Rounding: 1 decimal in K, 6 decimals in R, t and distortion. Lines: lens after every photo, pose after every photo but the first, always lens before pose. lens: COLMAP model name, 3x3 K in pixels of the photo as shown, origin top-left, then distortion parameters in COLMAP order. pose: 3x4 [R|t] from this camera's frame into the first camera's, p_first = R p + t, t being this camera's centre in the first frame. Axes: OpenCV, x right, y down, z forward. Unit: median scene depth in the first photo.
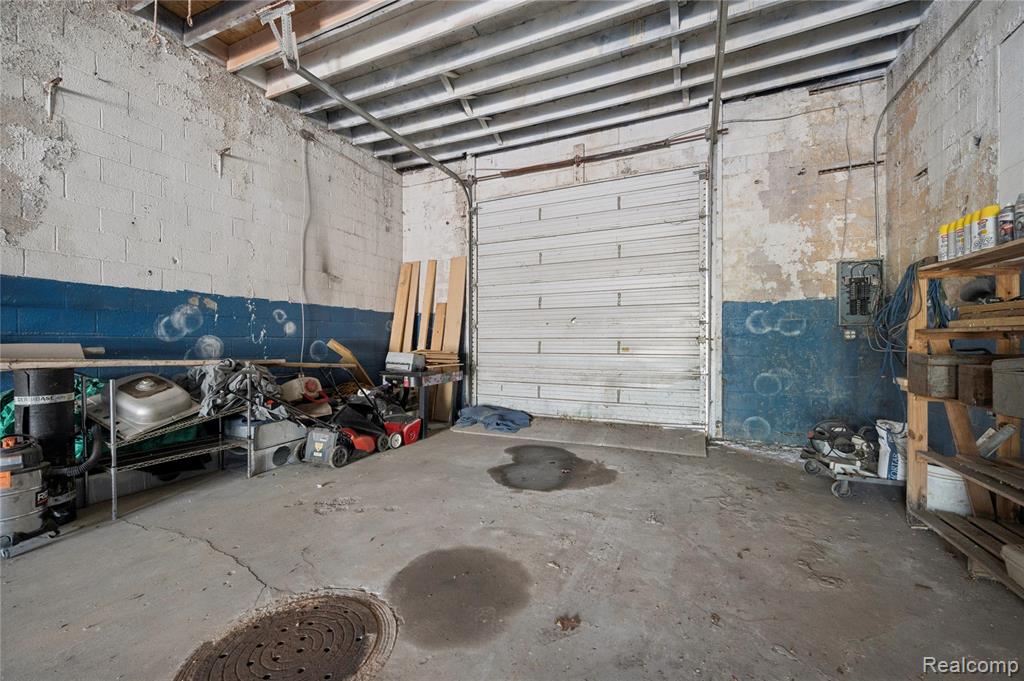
lens RADIAL K [[404.5, 0, 514.8], [0, 404.5, 342.4], [0, 0, 1]] dist [-0.000178, -0.000031]
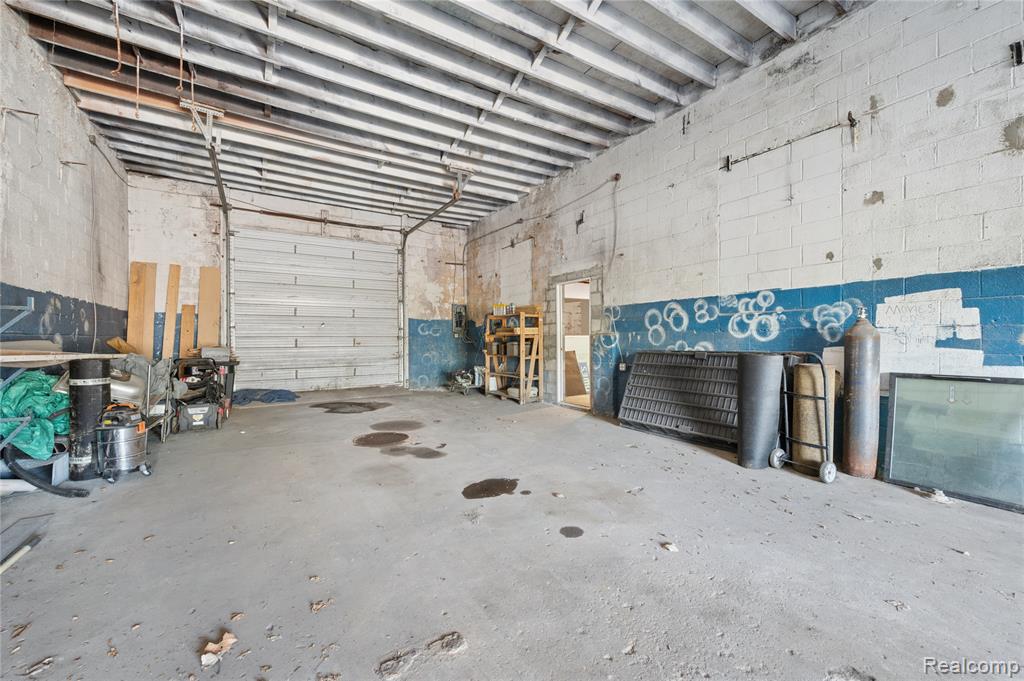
lens RADIAL K [[404.5, 0, 514.8], [0, 404.5, 342.4], [0, 0, 1]] dist [-0.000178, -0.000031]
pose [[0.545940, -0.008871, 0.837777, -0.851675], [0.004850, 0.999961, 0.007429, 0.003504], [-0.837810, 0.000007, 0.545962, -0.504666]]
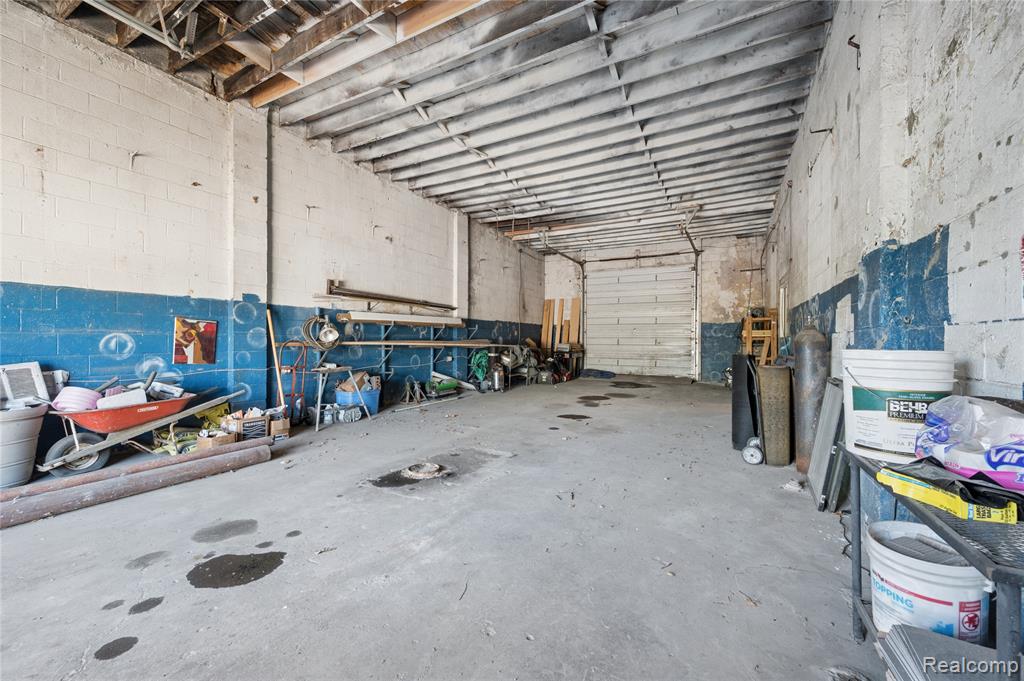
lens RADIAL K [[404.0, 0, 512.7], [0, 404.0, 337.8], [0, 0, 1]] dist [-0.000756, -0.000047]
pose [[0.997175, 0.004763, -0.074957, -0.406192], [-0.005052, 0.999981, -0.003666, 0.000927], [0.074938, 0.004034, 0.997180, -1.433377]]
